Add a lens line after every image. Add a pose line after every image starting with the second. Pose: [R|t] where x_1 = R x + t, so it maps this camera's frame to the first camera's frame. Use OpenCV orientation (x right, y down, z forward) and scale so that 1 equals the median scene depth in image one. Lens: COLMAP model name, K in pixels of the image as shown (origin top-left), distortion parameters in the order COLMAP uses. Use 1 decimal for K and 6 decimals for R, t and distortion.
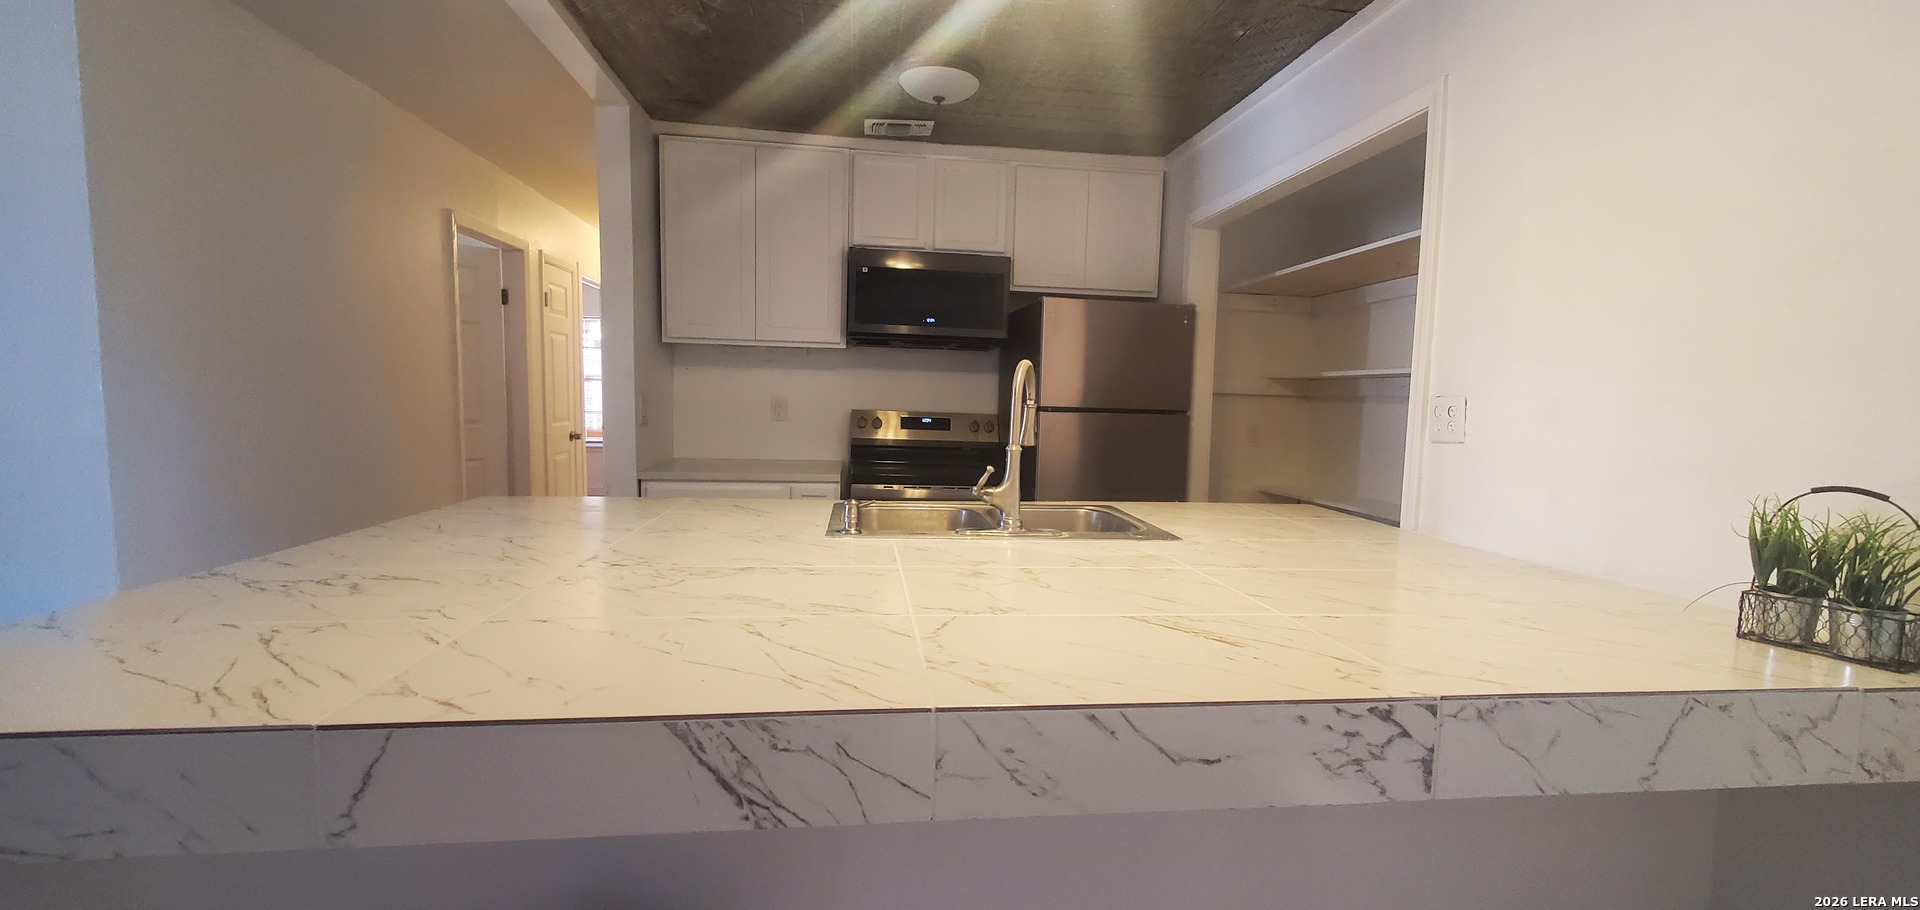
lens RADIAL K [[761.3, 0, 960.5], [0, 761.3, 468.6], [0, 0, 1]] dist [-0.000749, -0.001143]
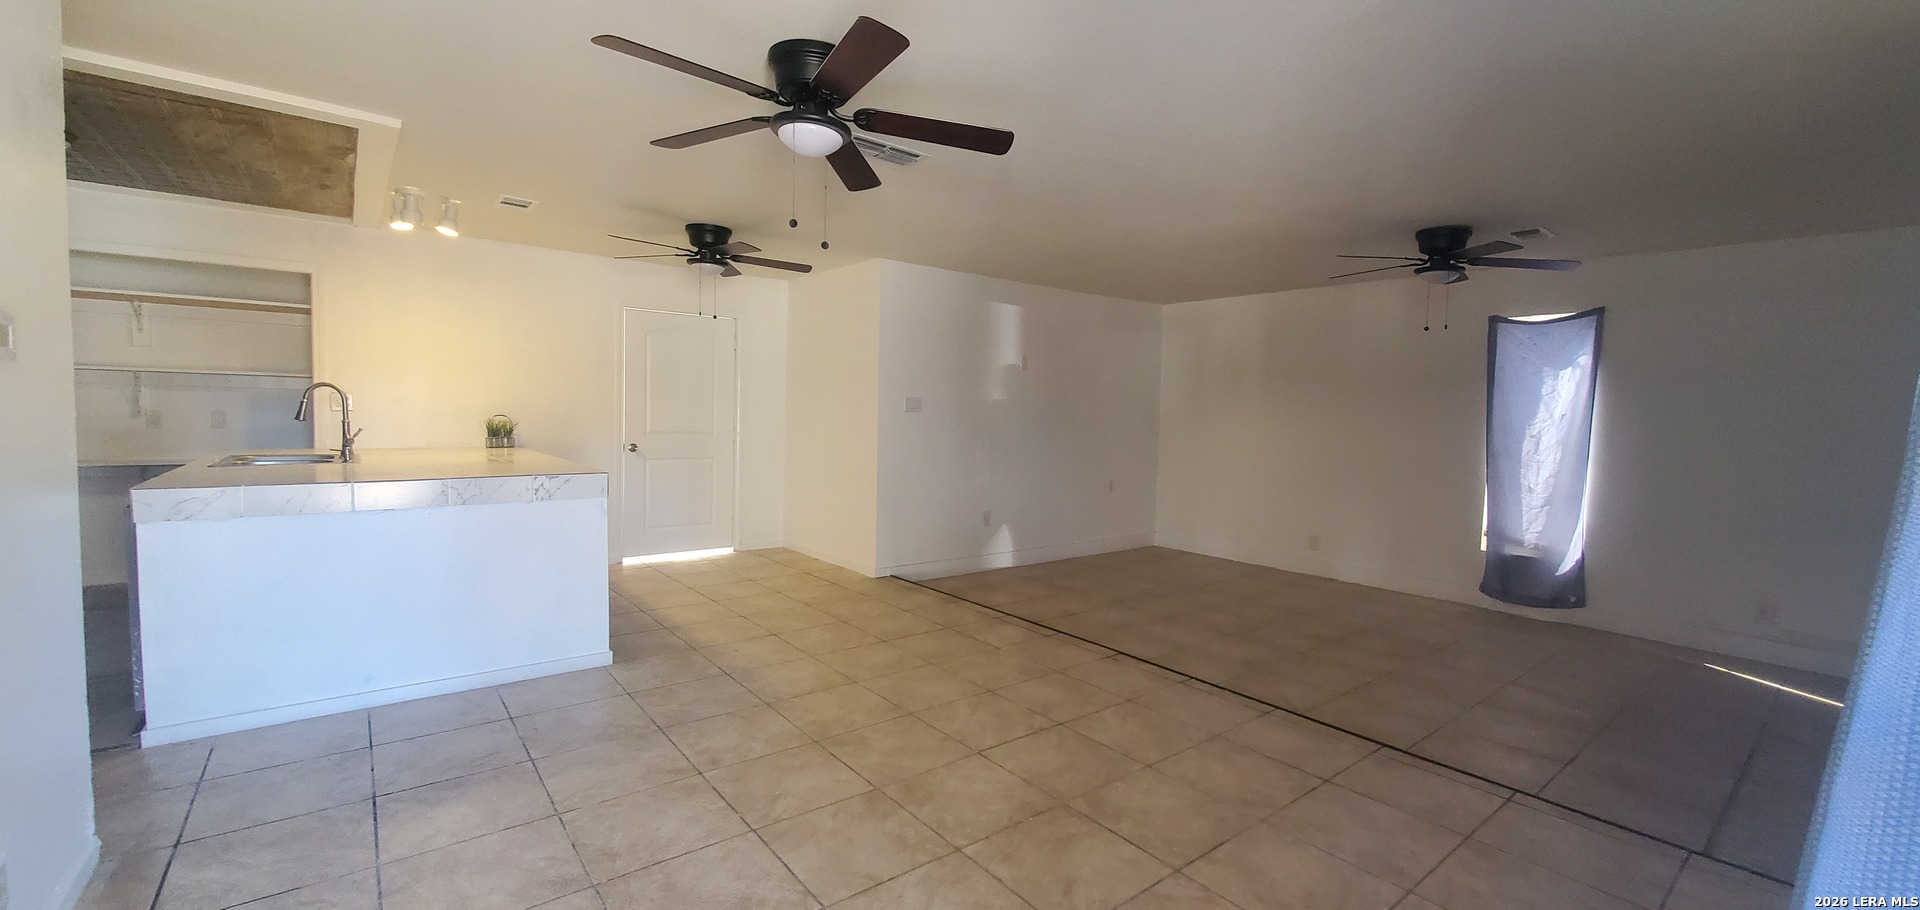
lens RADIAL K [[761.3, 0, 960.7], [0, 761.3, 454.7], [0, 0, 1]] dist [-0.000749, -0.001143]
pose [[-0.523368, -0.091605, 0.847169, -1.454867], [0.040811, 0.990369, 0.132302, -0.077197], [-0.851129, 0.103816, -0.514589, 0.305944]]
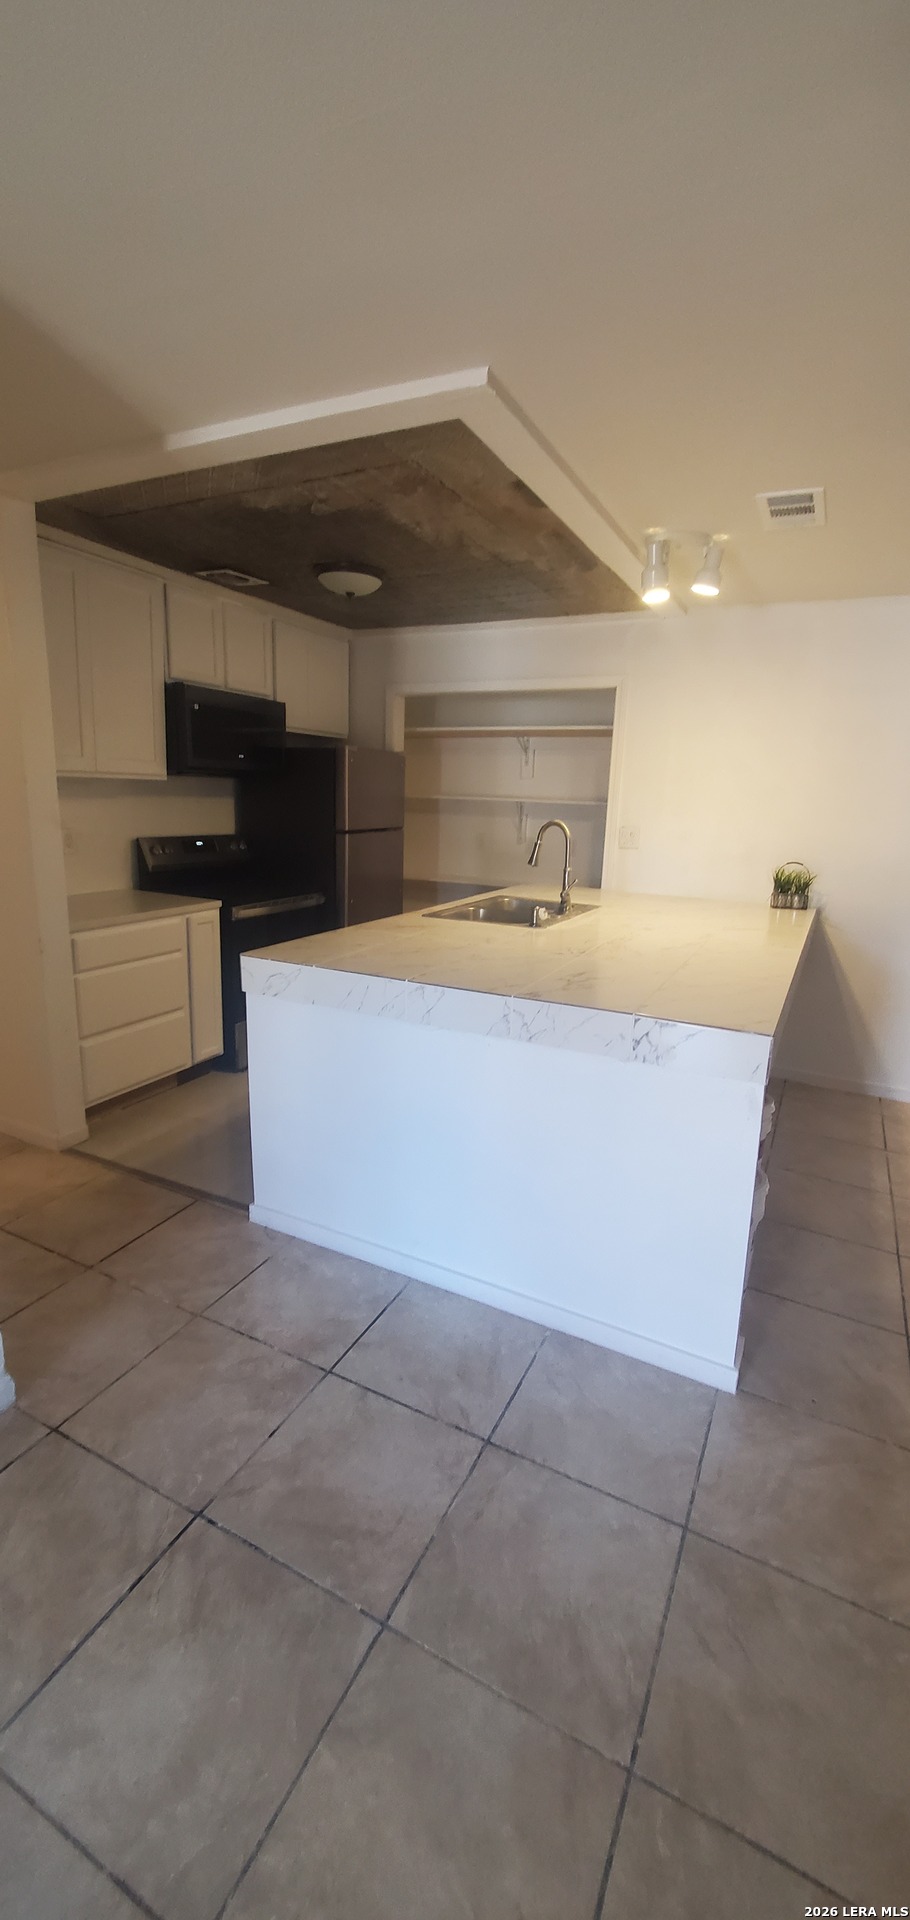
lens RADIAL K [[761.3, 0, 454.4], [0, 761.3, 971.8], [0, 0, 1]] dist [-0.000749, -0.001143]
pose [[0.552806, -0.198288, 0.809374, -0.835575], [0.061416, 0.978330, 0.197733, -0.083516], [-0.831044, -0.059599, 0.553005, 0.091272]]
